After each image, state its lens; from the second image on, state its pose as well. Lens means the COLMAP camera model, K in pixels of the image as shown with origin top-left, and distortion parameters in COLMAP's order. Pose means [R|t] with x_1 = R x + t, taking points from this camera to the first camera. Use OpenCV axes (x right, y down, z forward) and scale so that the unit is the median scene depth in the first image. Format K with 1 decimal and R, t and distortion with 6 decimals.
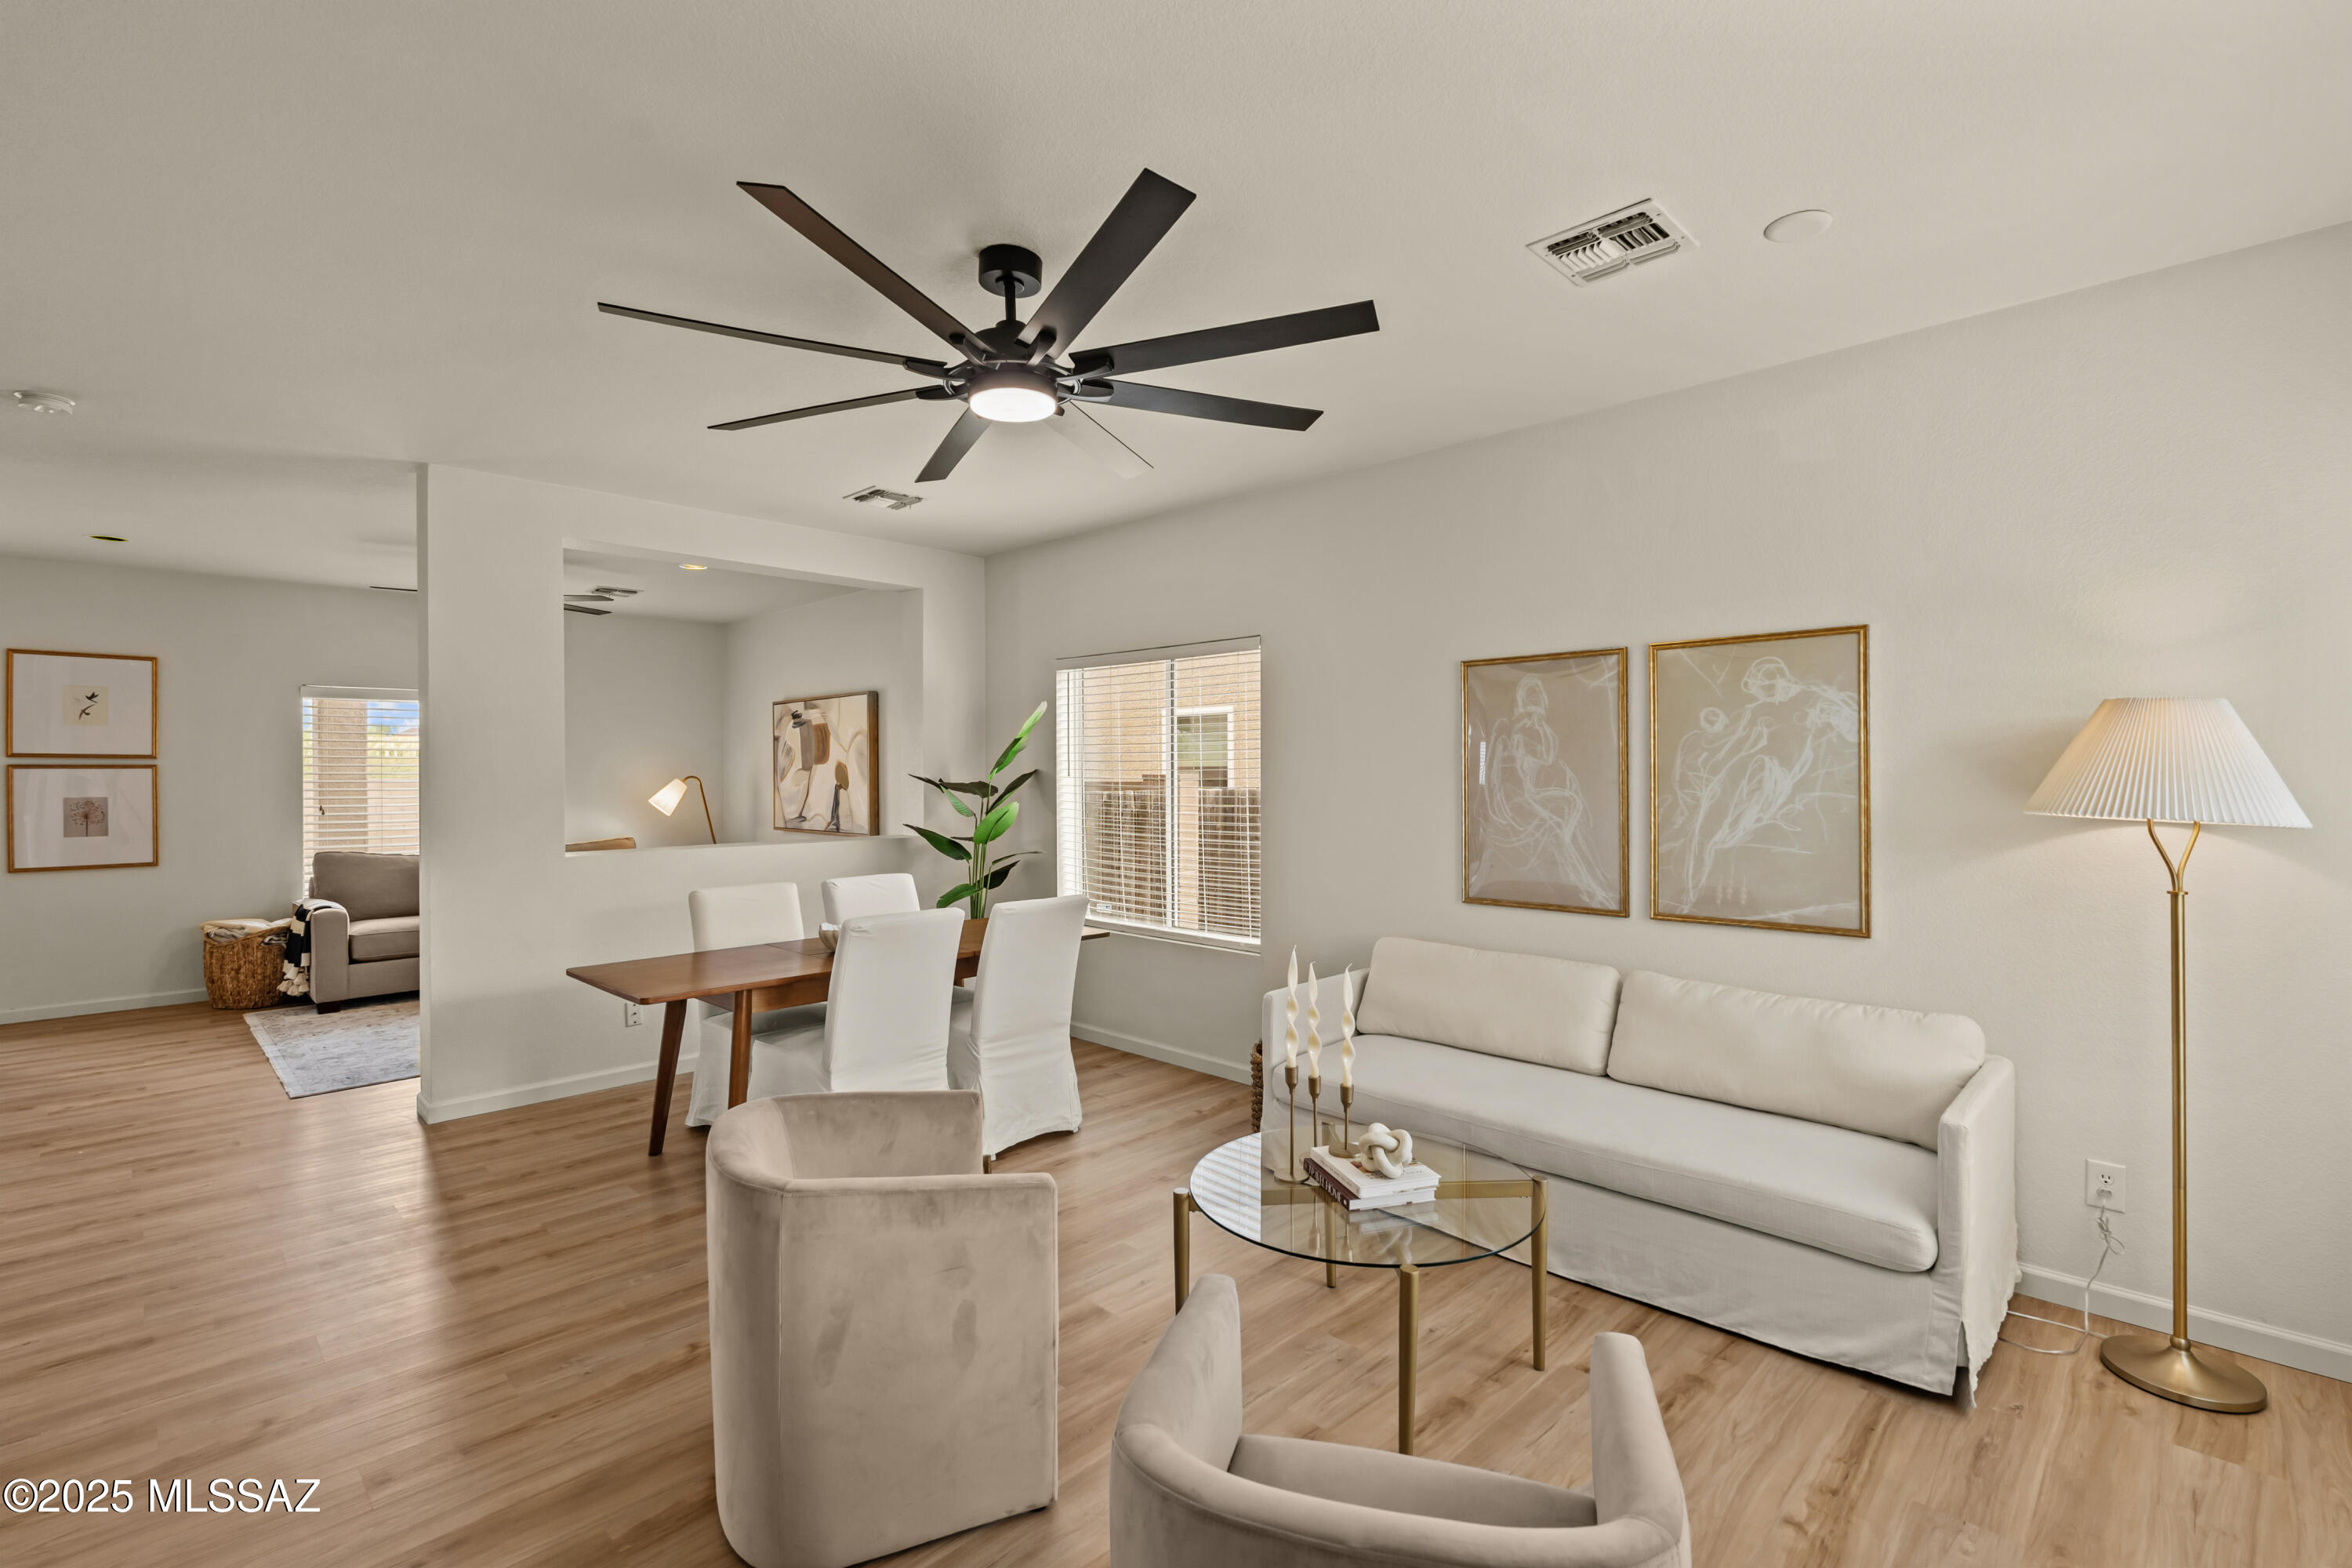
lens RADIAL K [[1055.4, 0, 1182.1], [0, 1055.4, 777.1], [0, 0, 1]] dist [-0.000890, -0.000258]
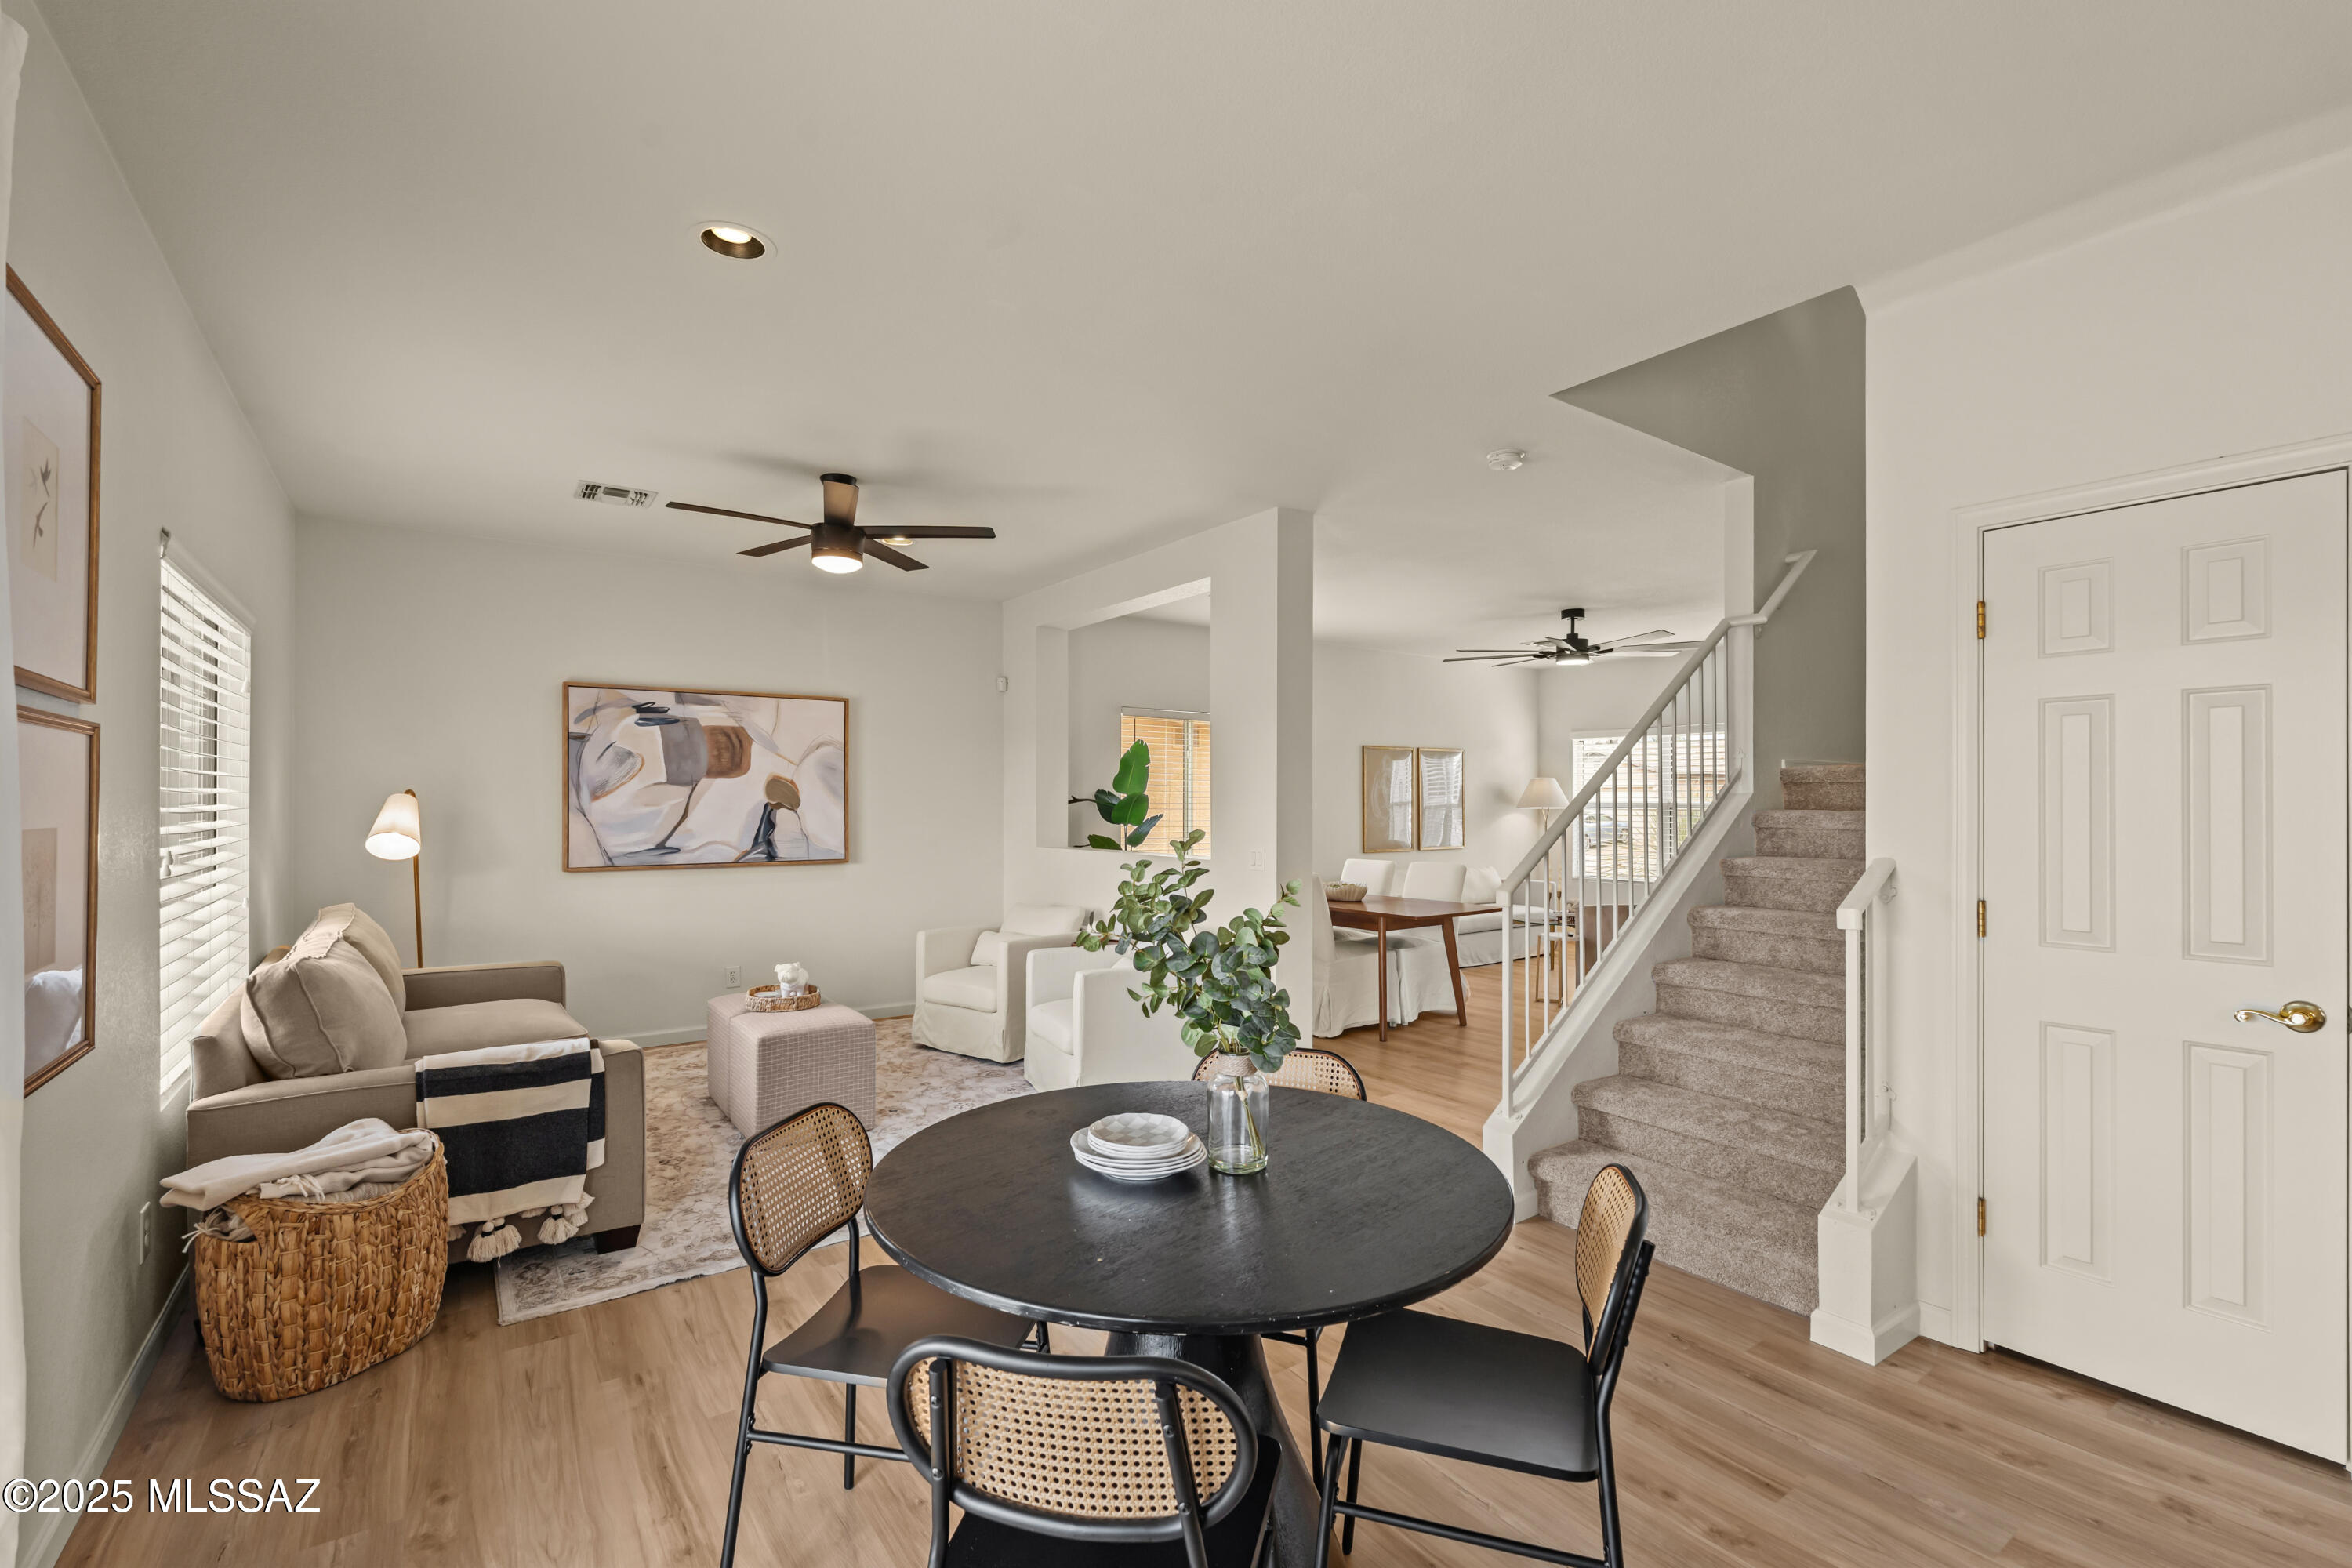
lens RADIAL K [[1031.4, 0, 1180.9], [0, 1031.4, 798.3], [0, 0, 1]] dist [-0.004215, 0.001205]
pose [[0.161408, 0.009381, 0.986843, -1.244613], [0.004133, 0.999940, -0.010181, 0.014897], [-0.986879, 0.005722, 0.161359, 0.647350]]
